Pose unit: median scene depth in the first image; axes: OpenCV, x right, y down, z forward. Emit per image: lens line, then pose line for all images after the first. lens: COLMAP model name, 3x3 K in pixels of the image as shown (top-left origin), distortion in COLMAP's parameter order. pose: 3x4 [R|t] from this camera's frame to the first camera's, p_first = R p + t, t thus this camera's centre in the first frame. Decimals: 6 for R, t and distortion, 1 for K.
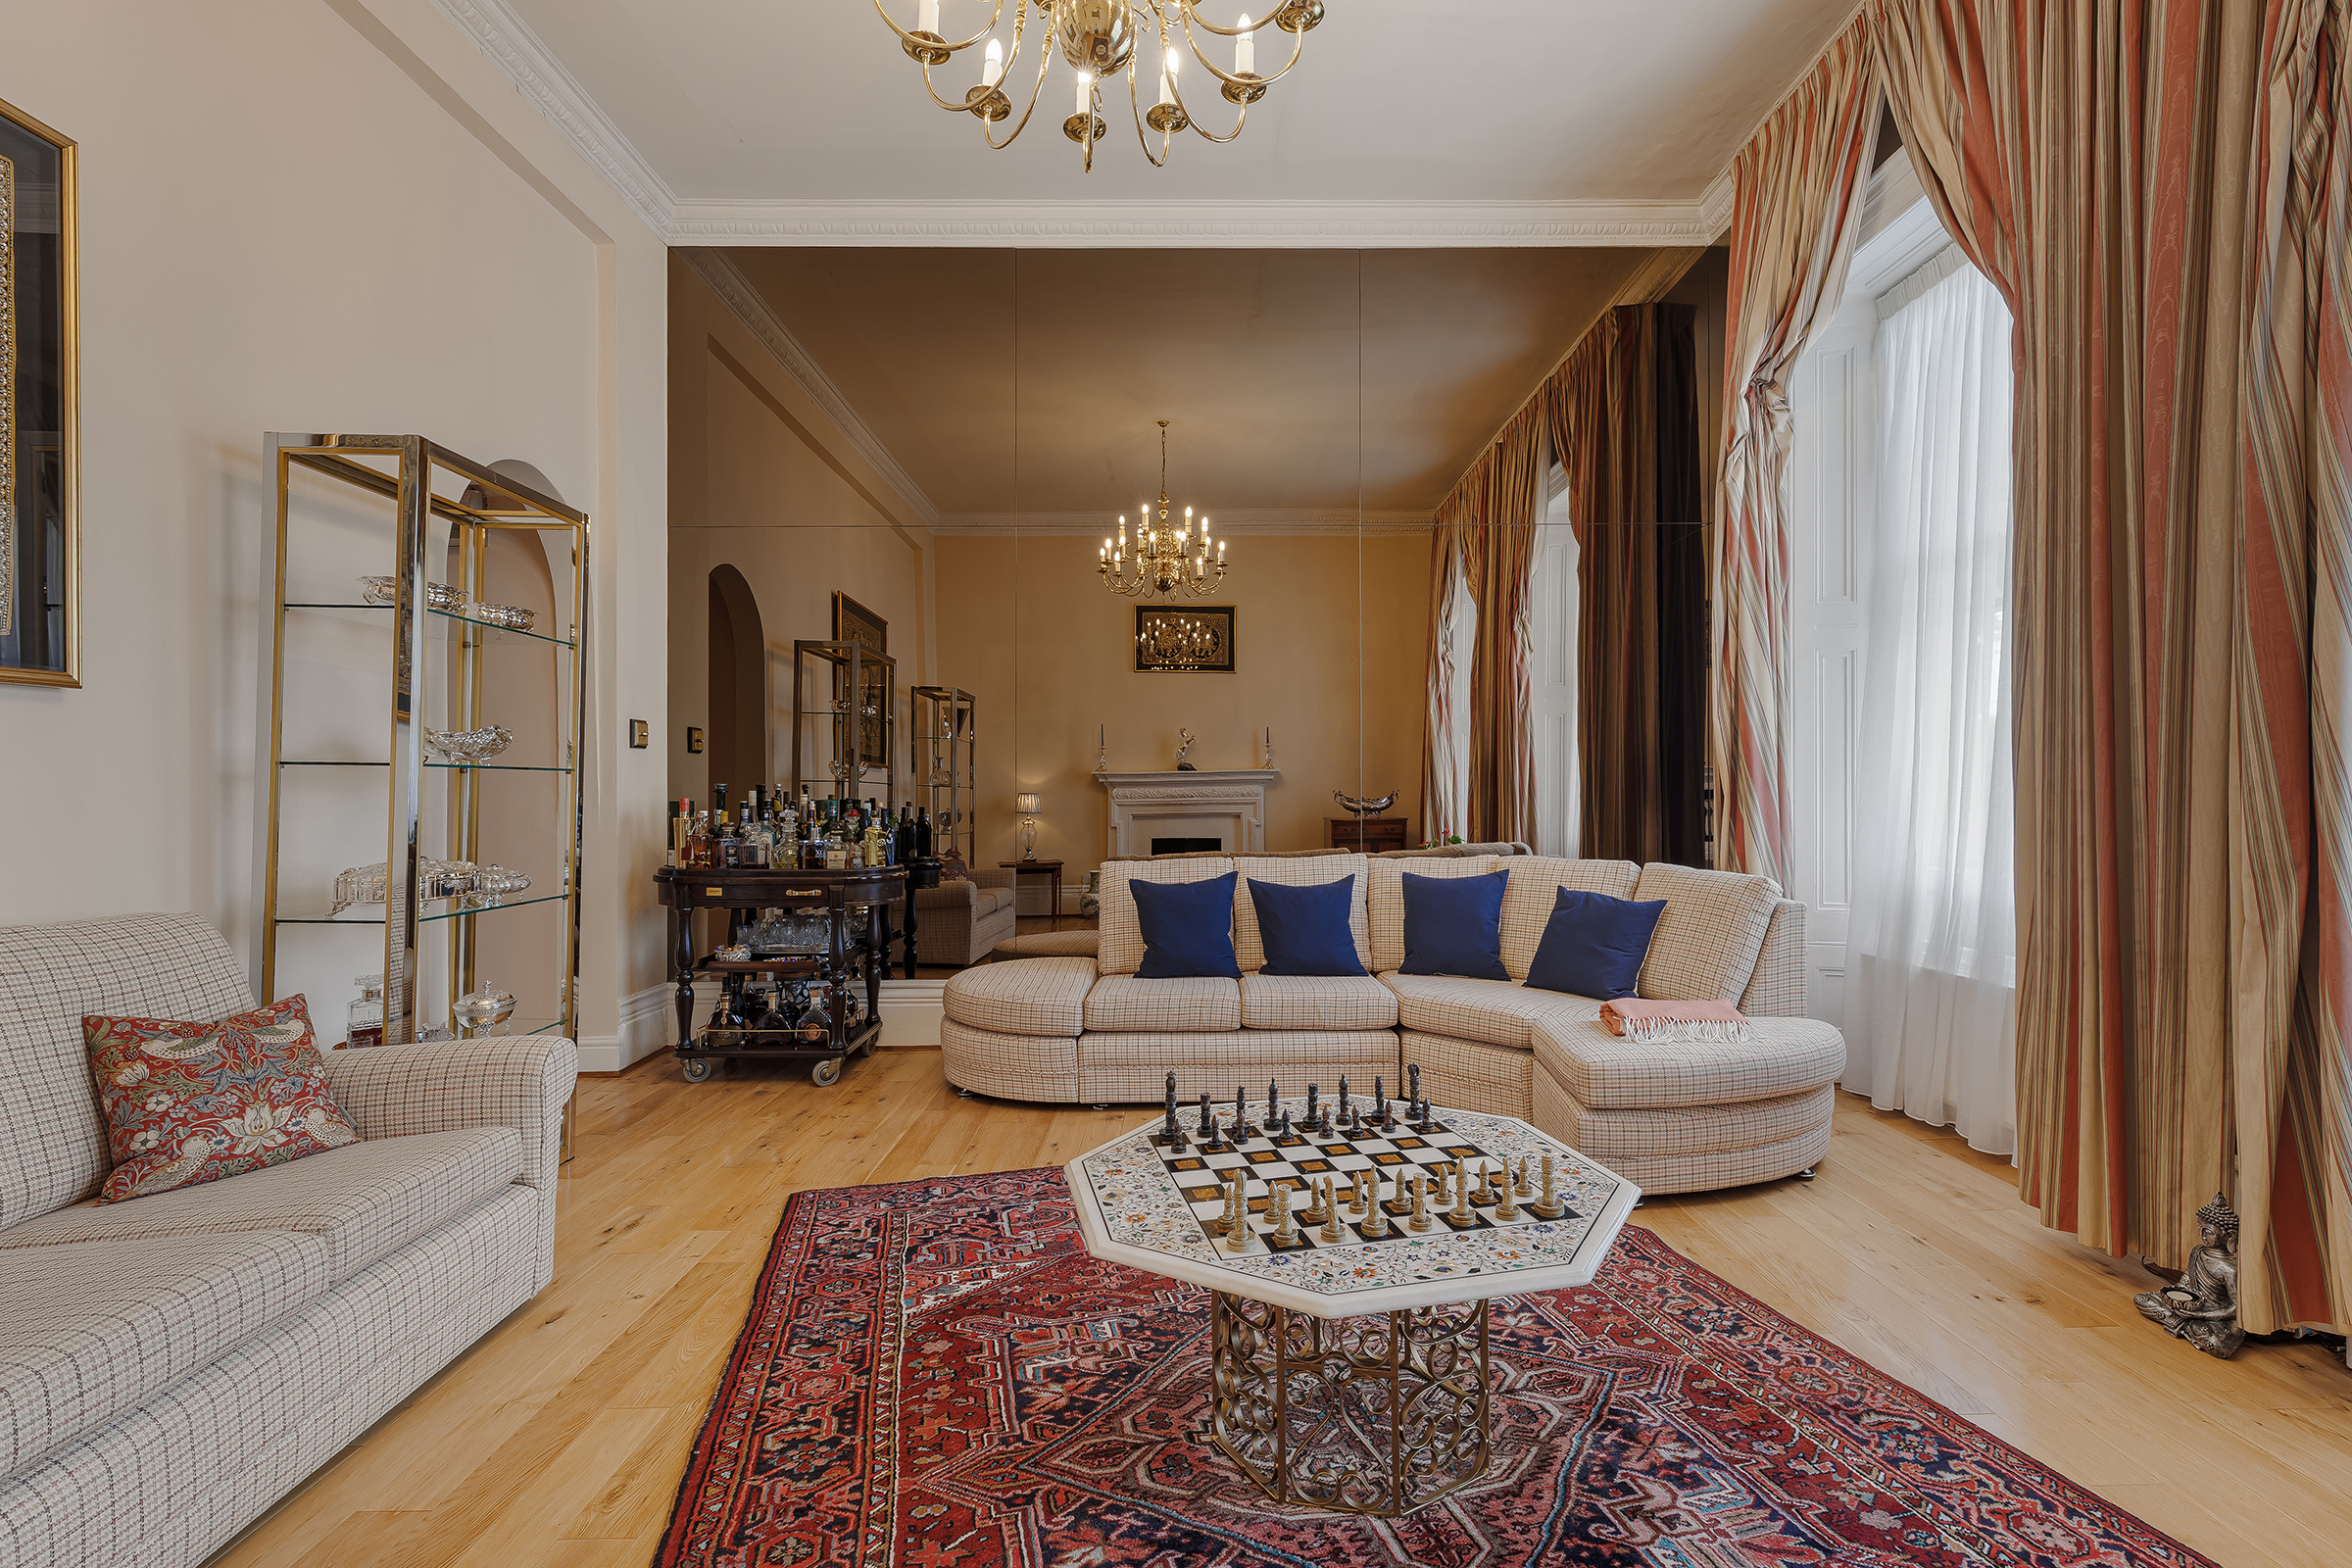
lens RADIAL K [[1045.5, 0, 1176.0], [0, 1045.5, 784.0], [0, 0, 1]] dist [0.000422, -0.000422]
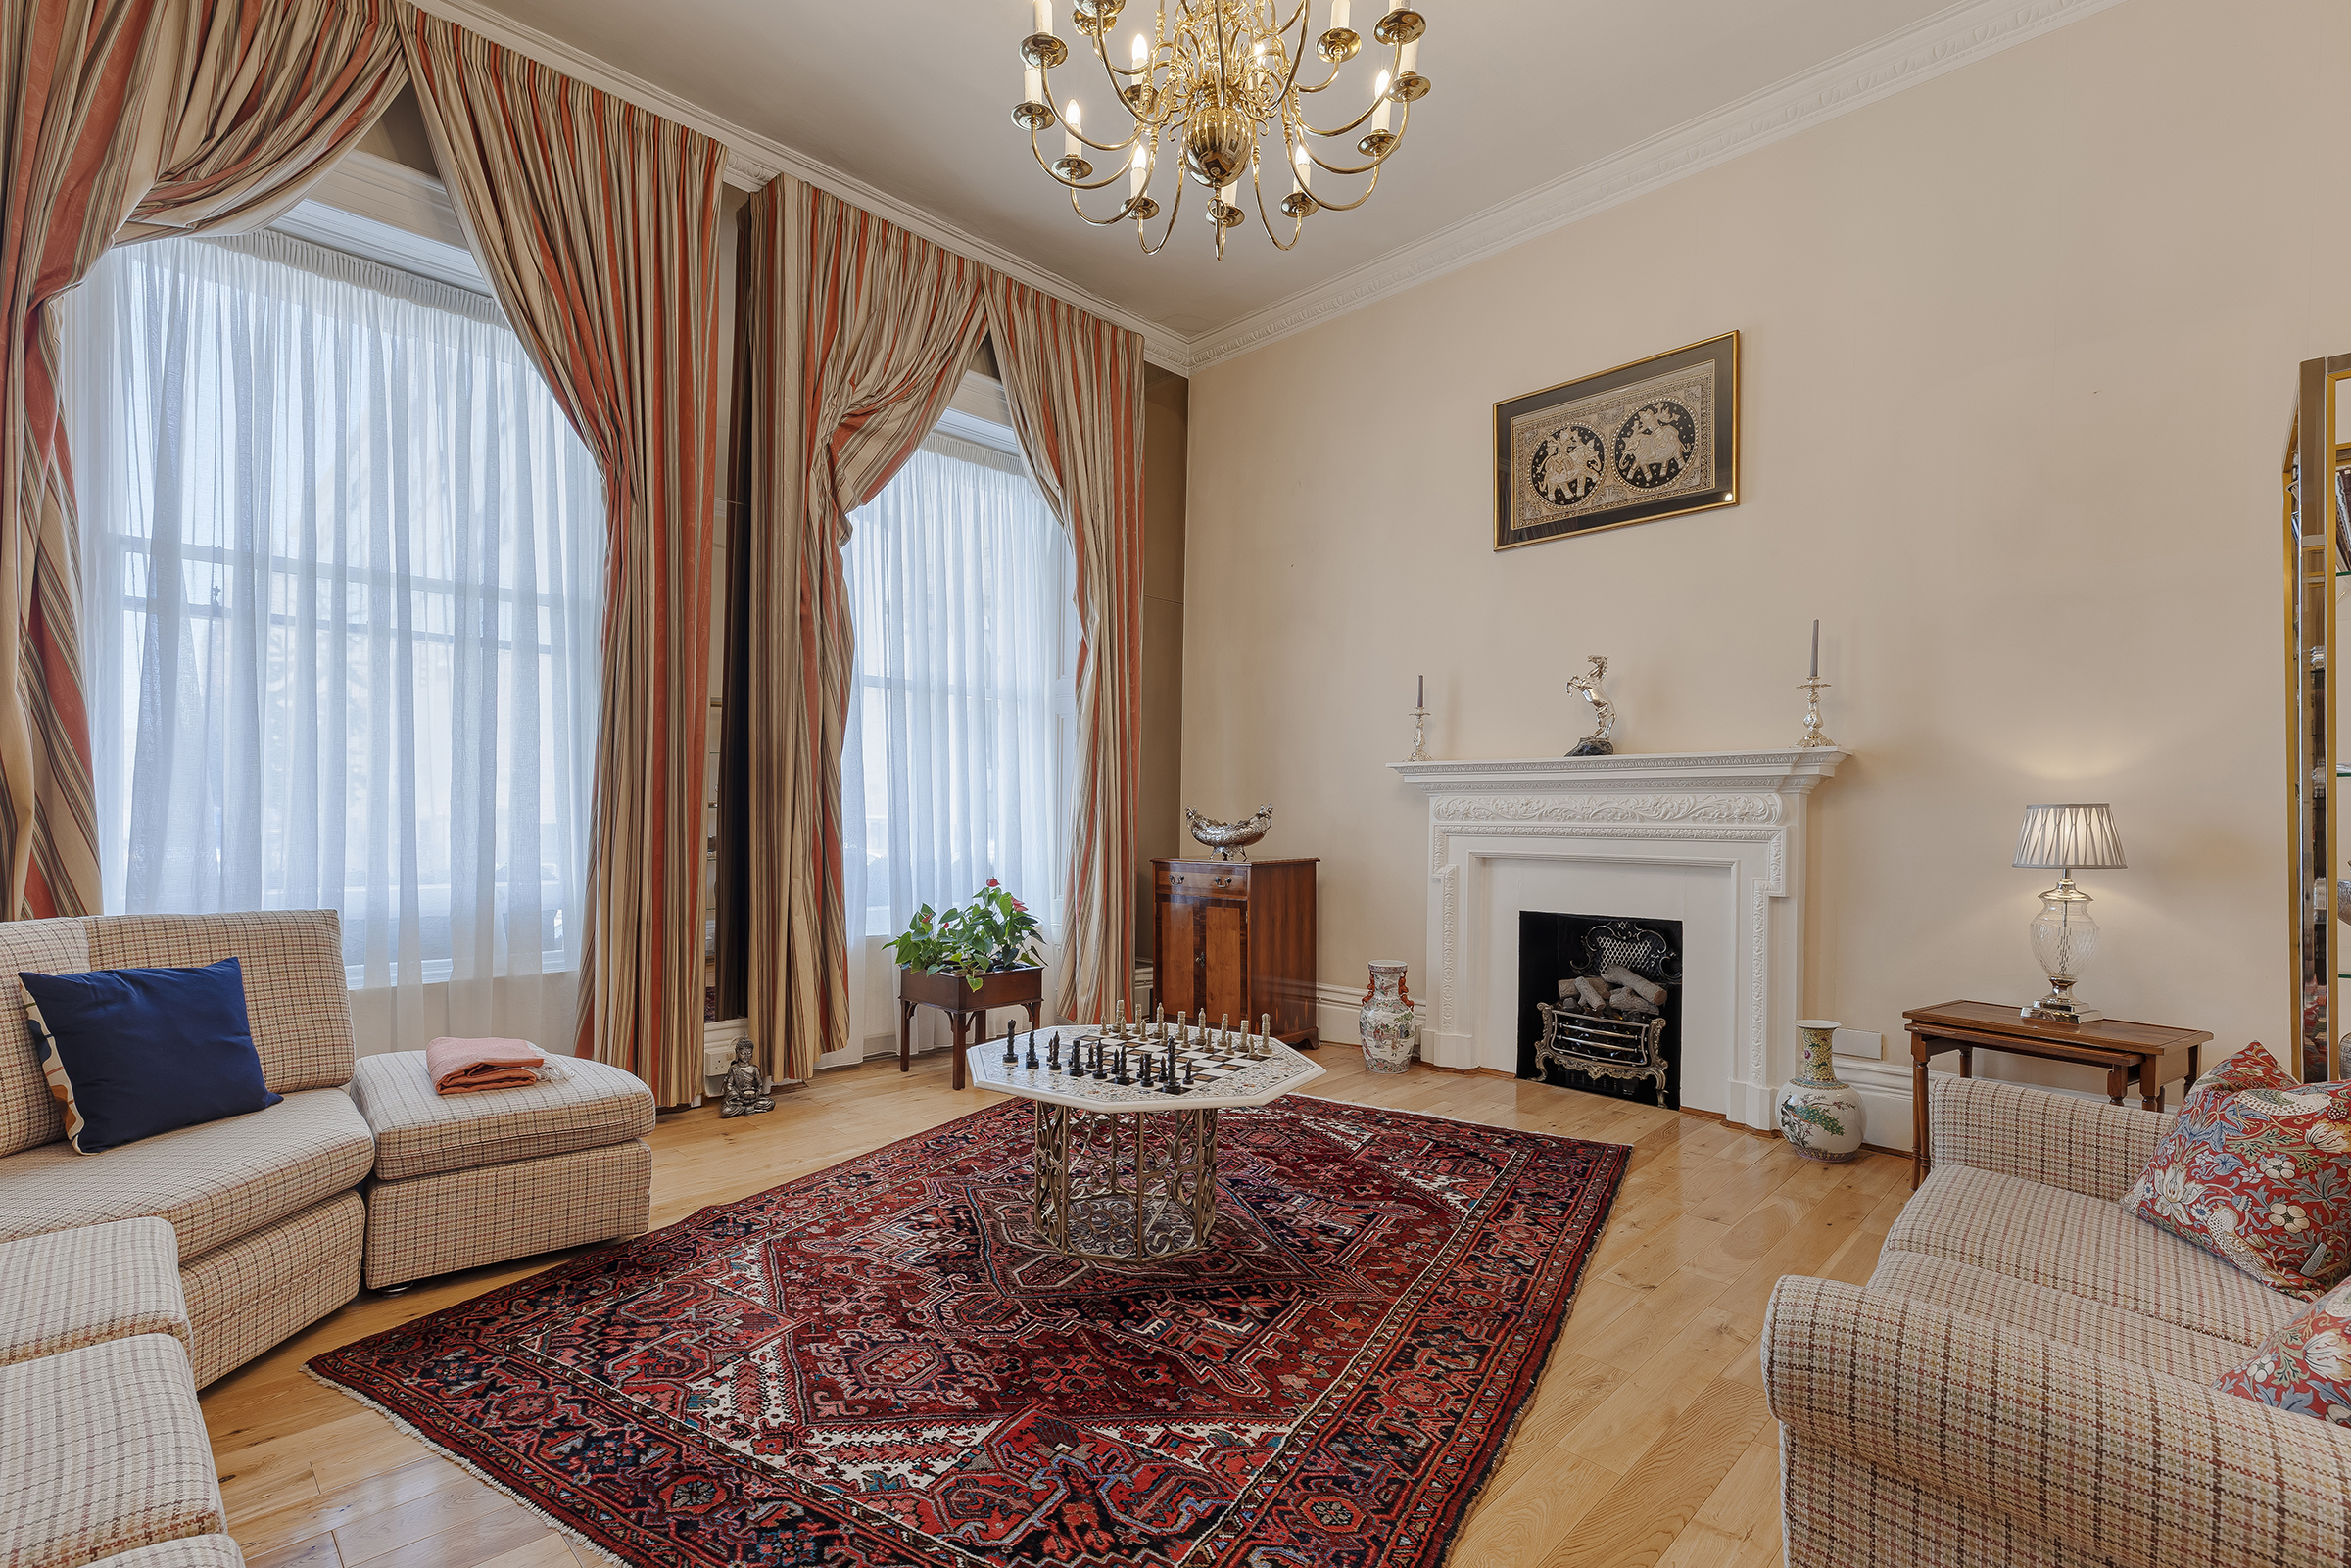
lens RADIAL K [[1080.6, 0, 1163.8], [0, 1080.6, 820.1], [0, 0, 1]] dist [0.003523, 0.000059]
pose [[-0.716417, -0.002473, 0.697668, -0.916402], [-0.013806, 0.999848, -0.010633, 0.031474], [-0.697536, -0.017250, -0.716342, 1.970292]]
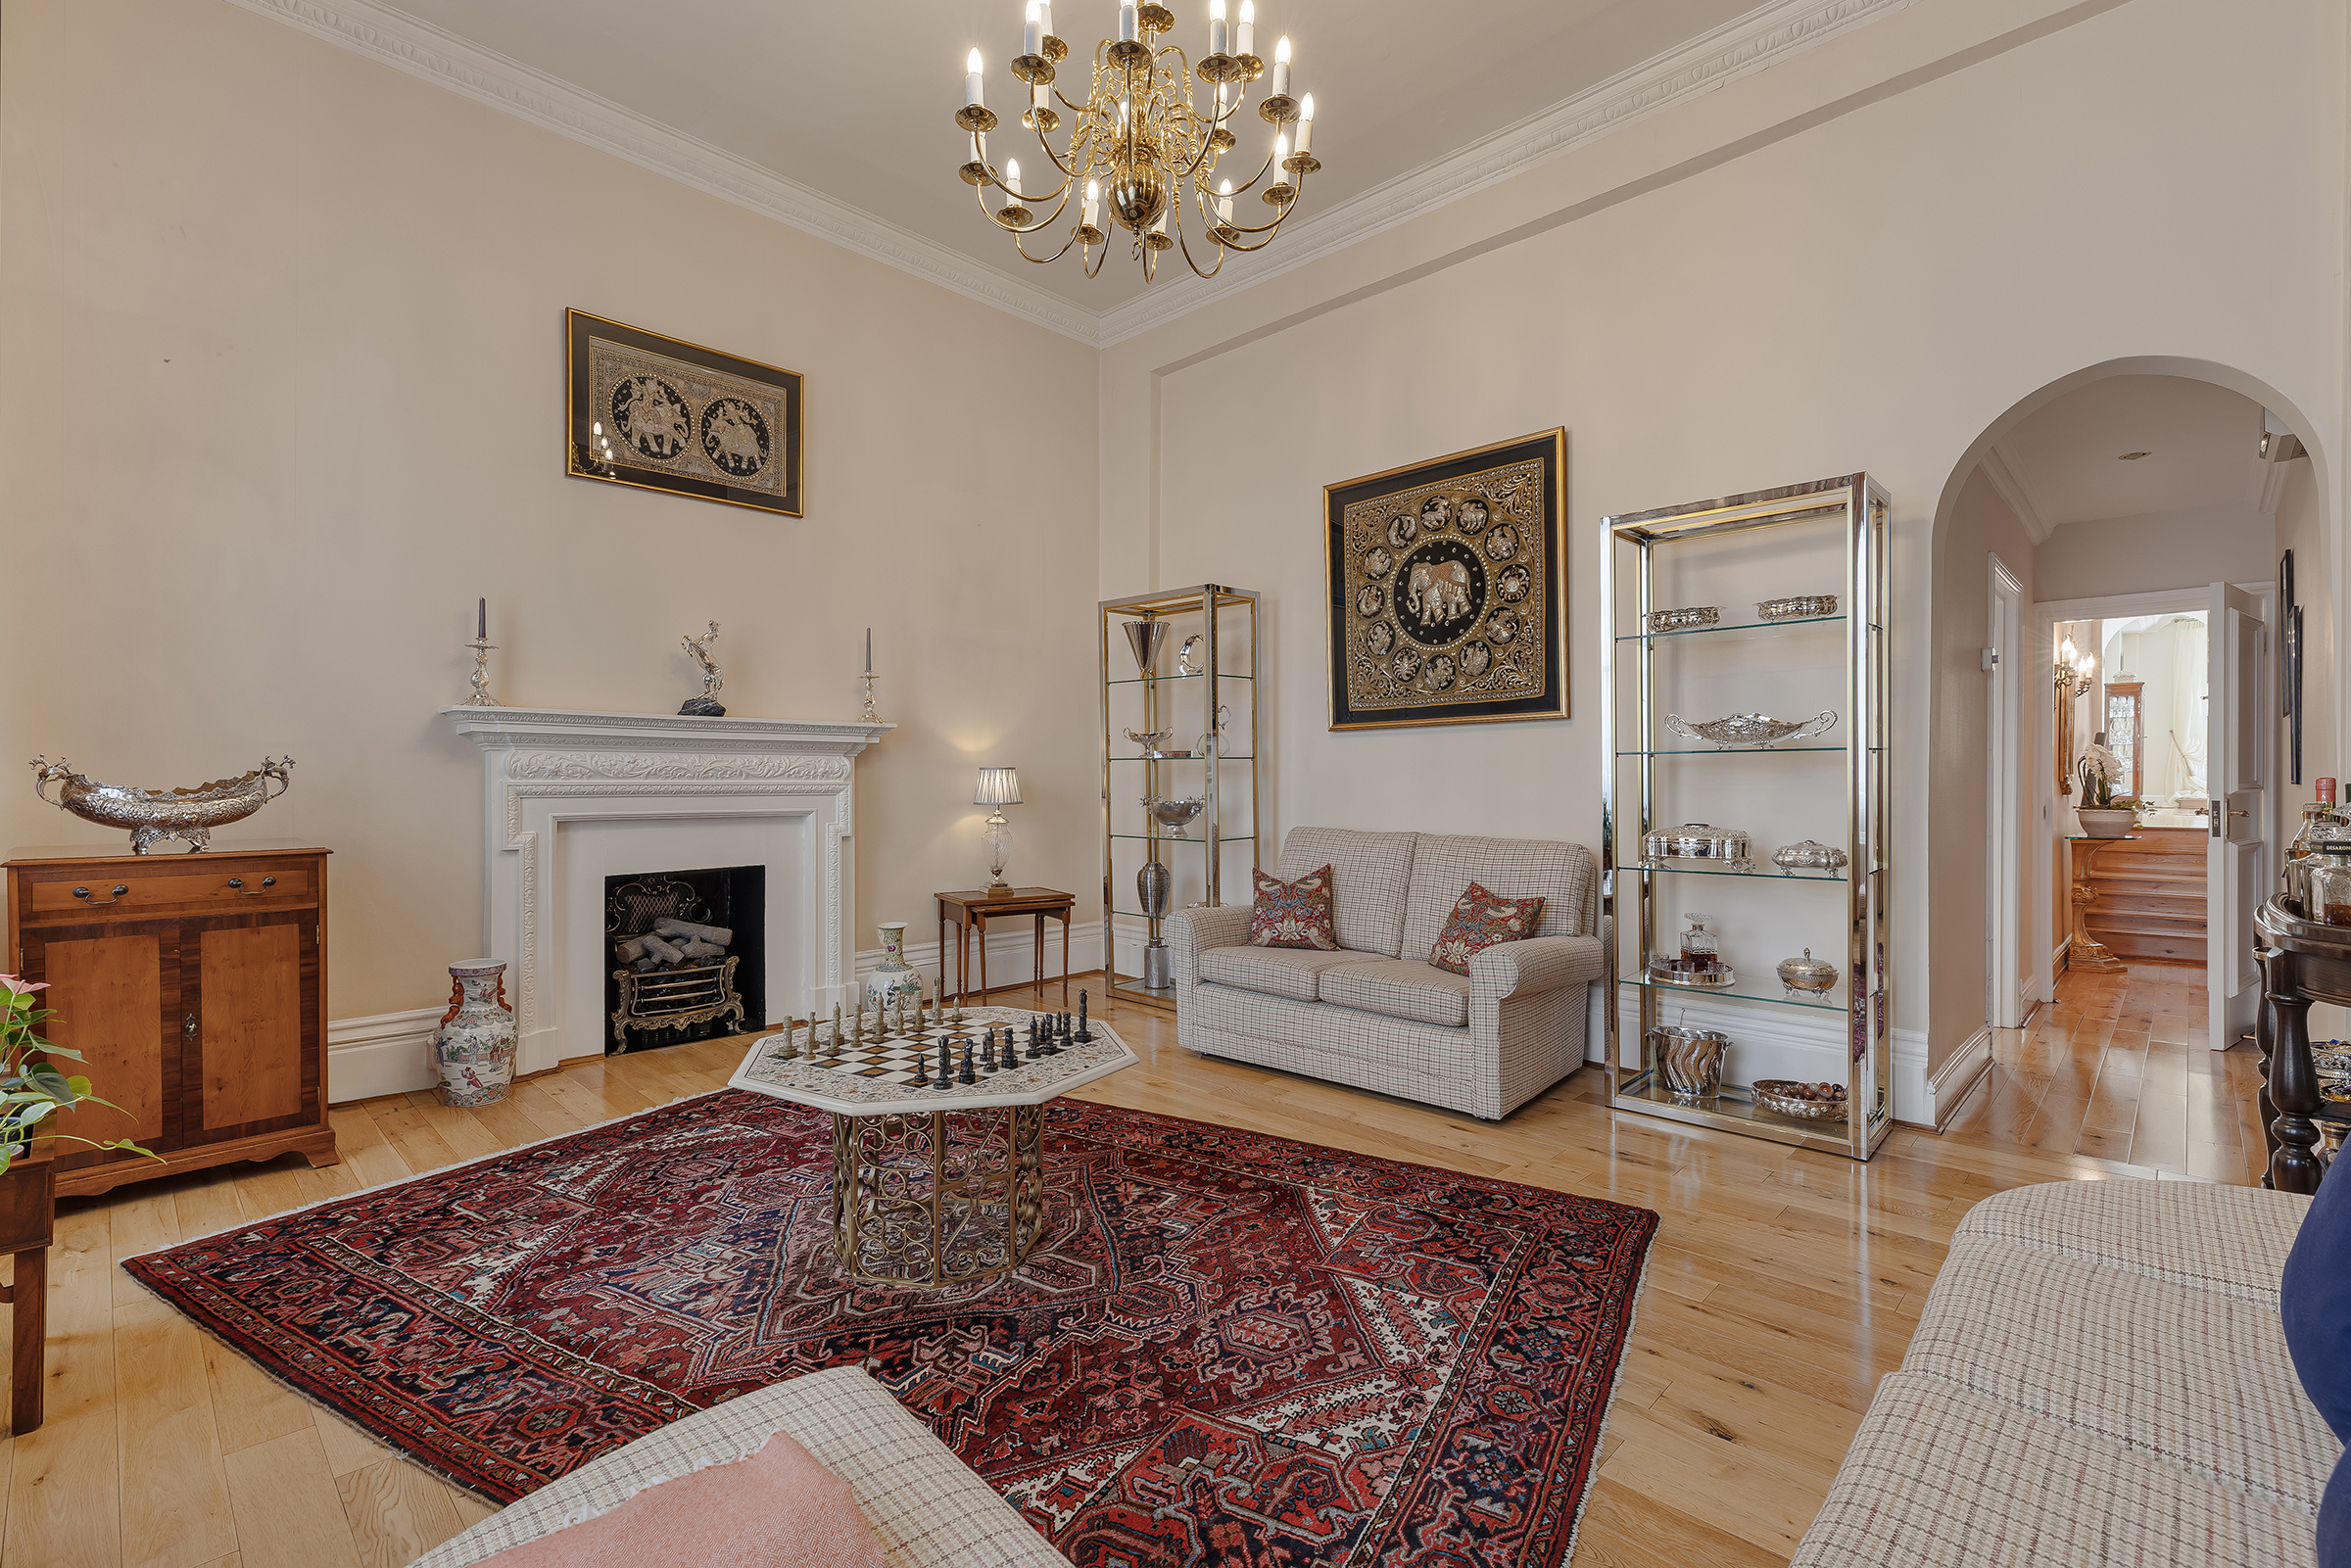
lens RADIAL K [[1045.0, 0, 1175.5], [0, 1045.0, 784.0], [0, 0, 1]] dist [0.000422, -0.000422]
pose [[-0.678782, 0.007283, -0.734304, 0.894202], [0.011497, 0.999934, -0.000710, 0.021679], [0.734250, -0.008924, -0.678821, 2.014867]]
